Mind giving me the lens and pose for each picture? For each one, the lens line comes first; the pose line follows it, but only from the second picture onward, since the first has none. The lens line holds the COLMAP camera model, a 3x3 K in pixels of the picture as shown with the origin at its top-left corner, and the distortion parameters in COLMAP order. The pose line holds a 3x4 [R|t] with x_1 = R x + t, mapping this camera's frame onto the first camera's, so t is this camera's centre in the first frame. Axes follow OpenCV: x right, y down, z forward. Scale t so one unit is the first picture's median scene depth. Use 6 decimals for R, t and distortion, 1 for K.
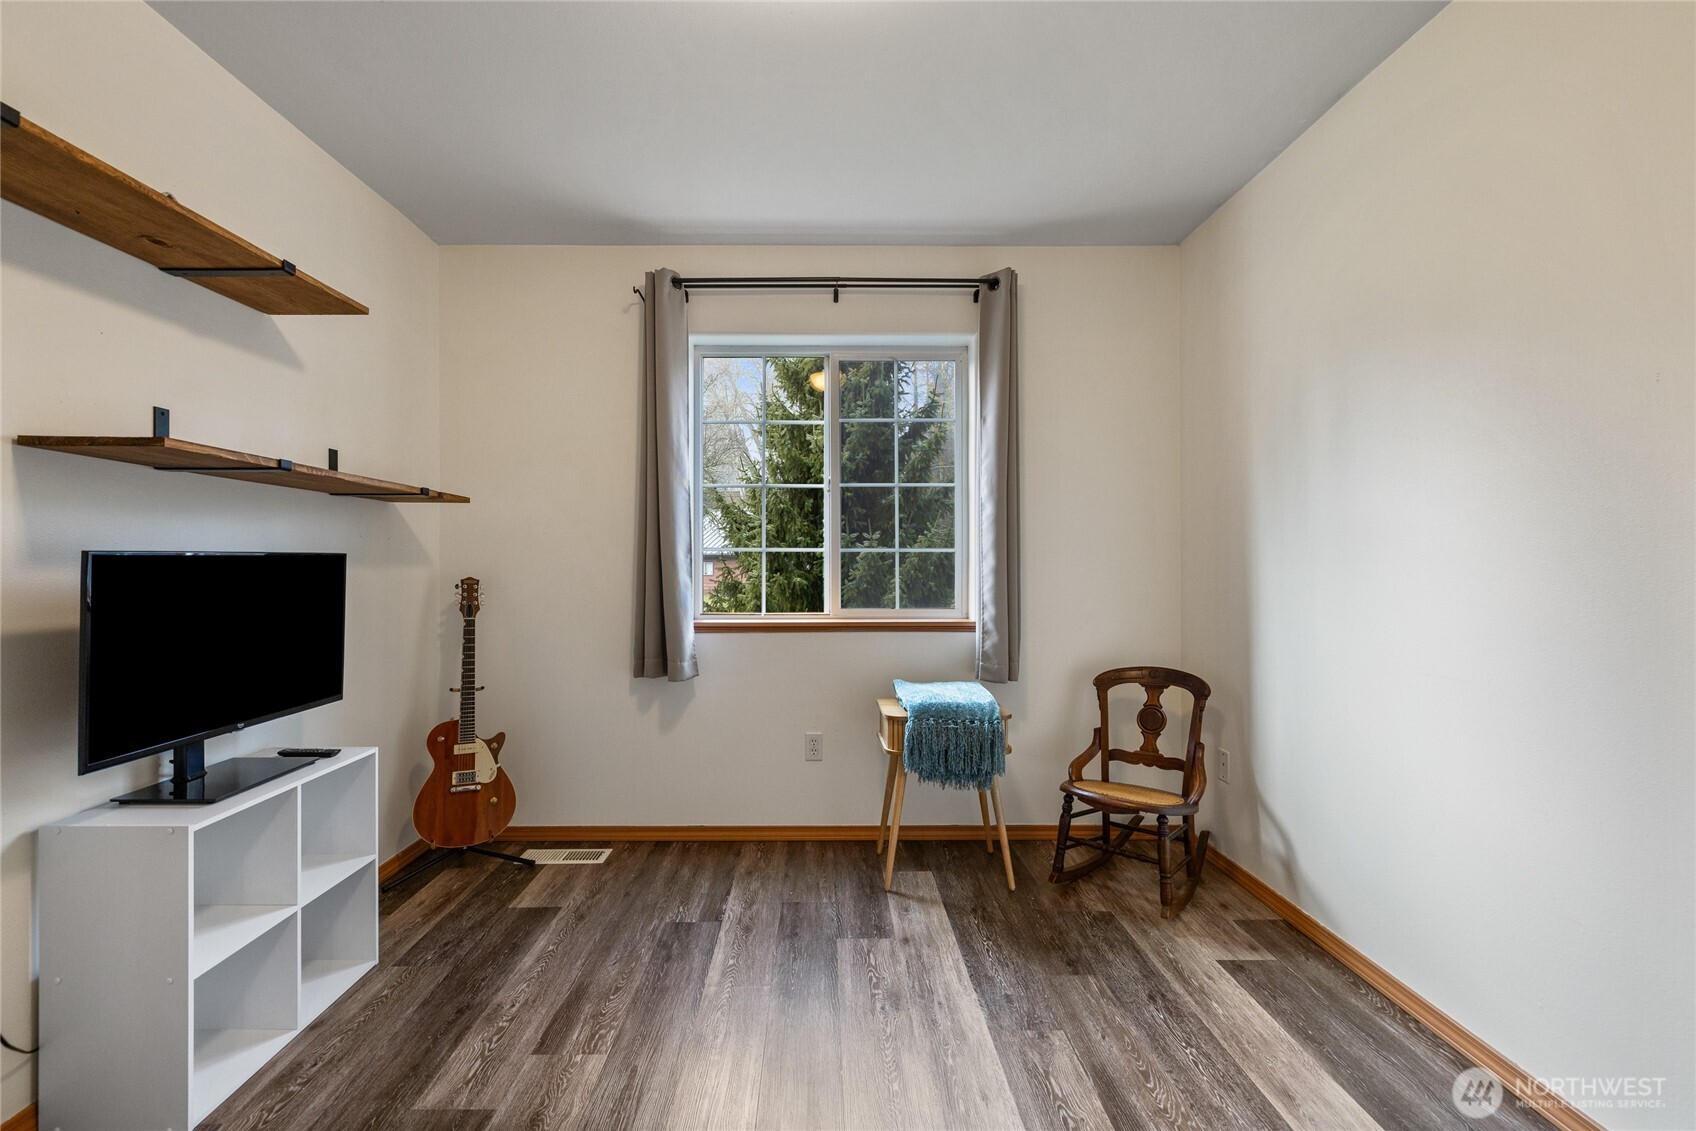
lens RADIAL K [[714.3, 0, 838.5], [0, 714.3, 560.5], [0, 0, 1]] dist [0.000622, -0.000449]
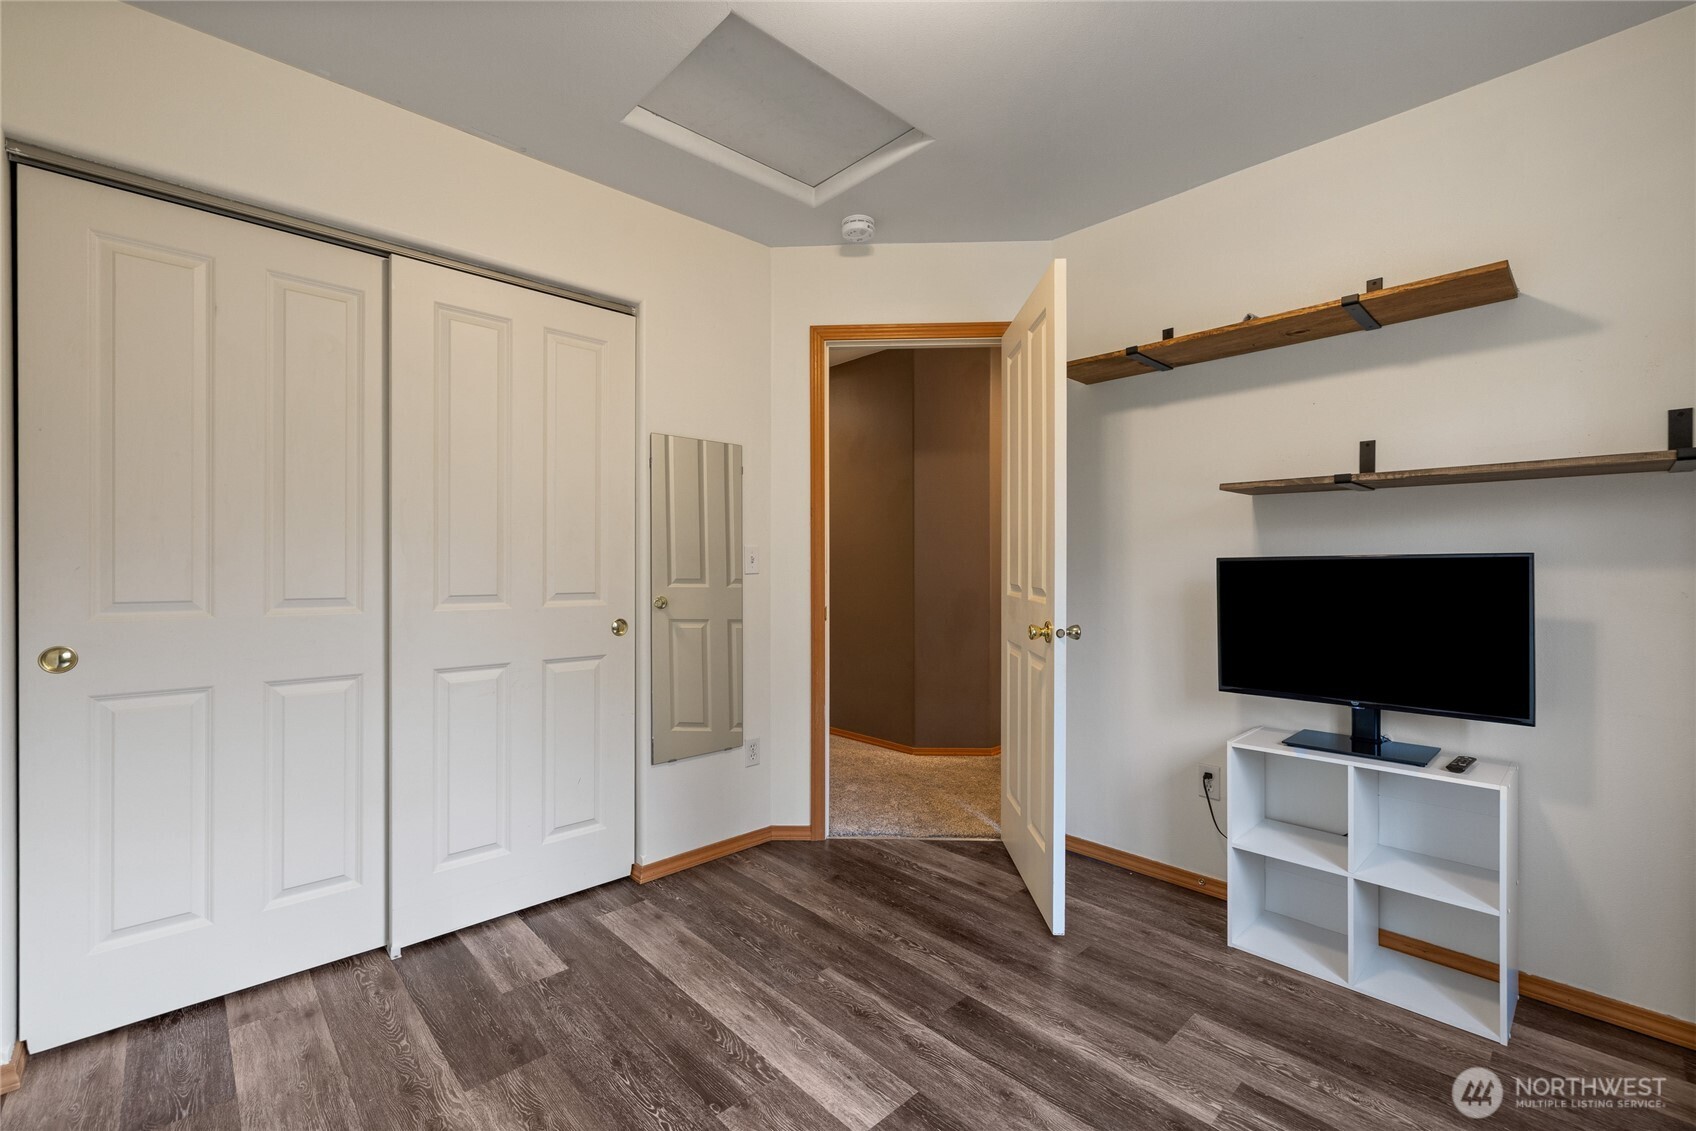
lens RADIAL K [[714.3, 0, 838.5], [0, 714.3, 560.5], [0, 0, 1]] dist [0.000622, -0.000449]
pose [[-0.752719, -0.006337, -0.658311, 0.584198], [0.005330, 0.999862, -0.015719, 0.009413], [0.658320, -0.015341, -0.752582, 1.334491]]
